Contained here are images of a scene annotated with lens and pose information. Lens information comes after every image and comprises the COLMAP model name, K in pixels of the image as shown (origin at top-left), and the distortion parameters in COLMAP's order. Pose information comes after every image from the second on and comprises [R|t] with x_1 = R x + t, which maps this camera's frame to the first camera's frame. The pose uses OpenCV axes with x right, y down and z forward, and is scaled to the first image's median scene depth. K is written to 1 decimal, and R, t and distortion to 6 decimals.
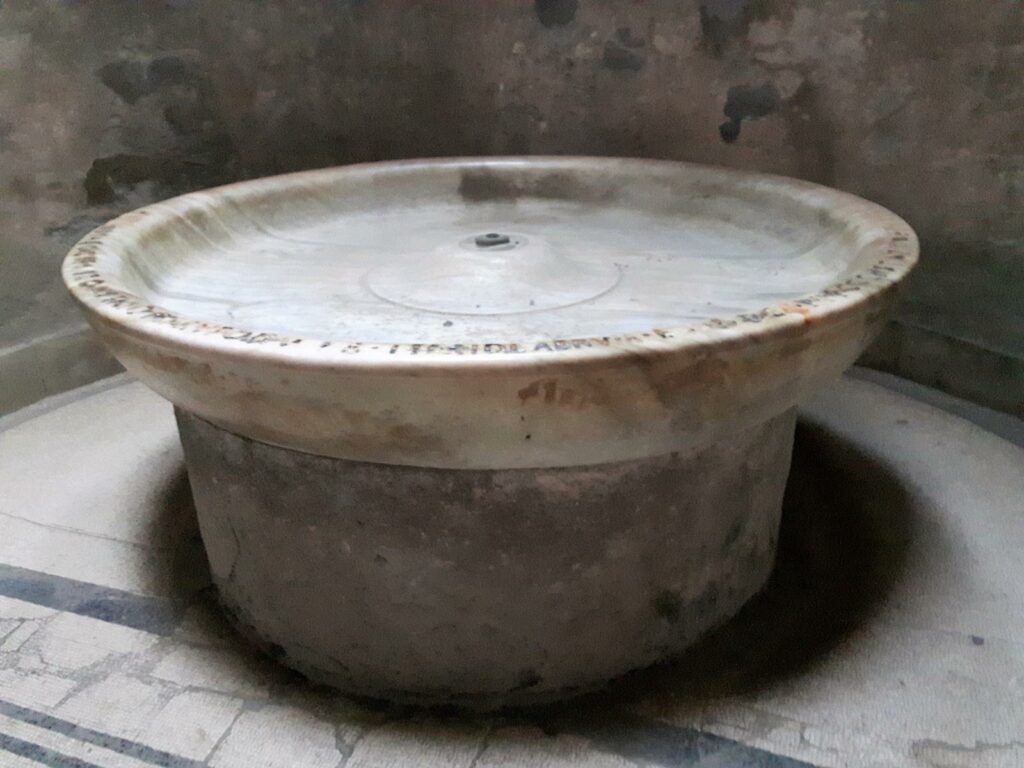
lens RADIAL K [[798.0, 0, 512.0], [0, 798.0, 384.0], [0, 0, 1]] dist [0.004843, -0.004083]
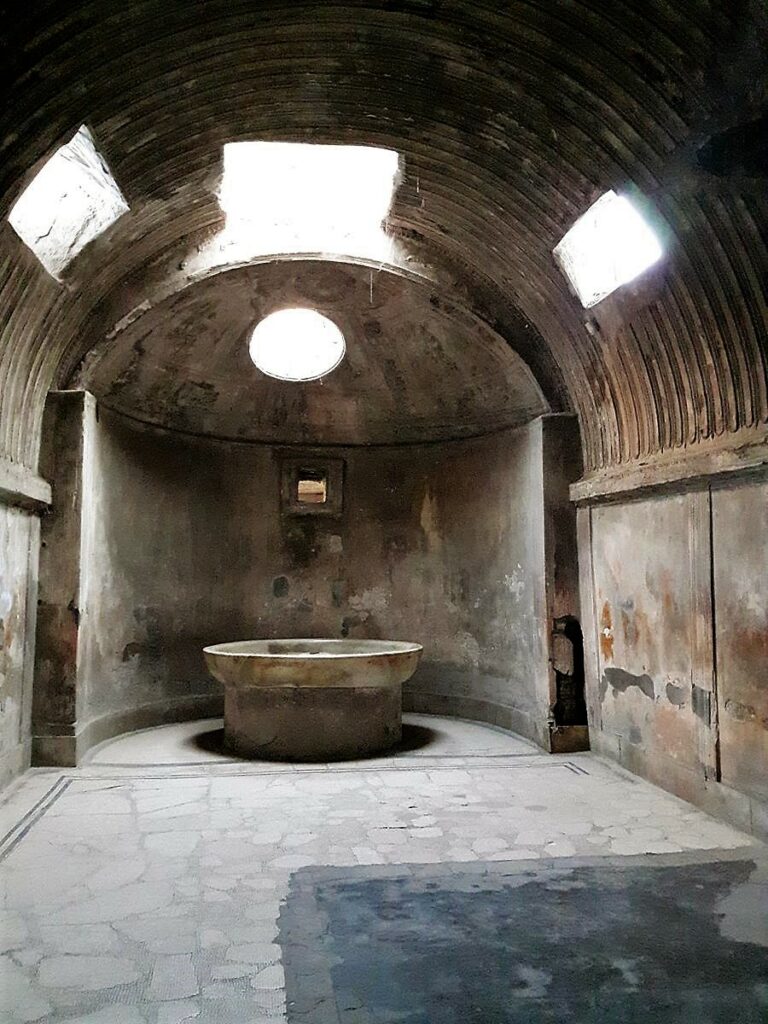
lens RADIAL K [[798.0, 0, 384.0], [0, 798.0, 512.0], [0, 0, 1]] dist [0.004843, -0.004083]
pose [[0.875916, 0.060610, 0.478641, -1.031071], [0.187354, 0.871490, -0.453216, 0.647689], [-0.444600, 0.486654, 0.751996, -1.453687]]
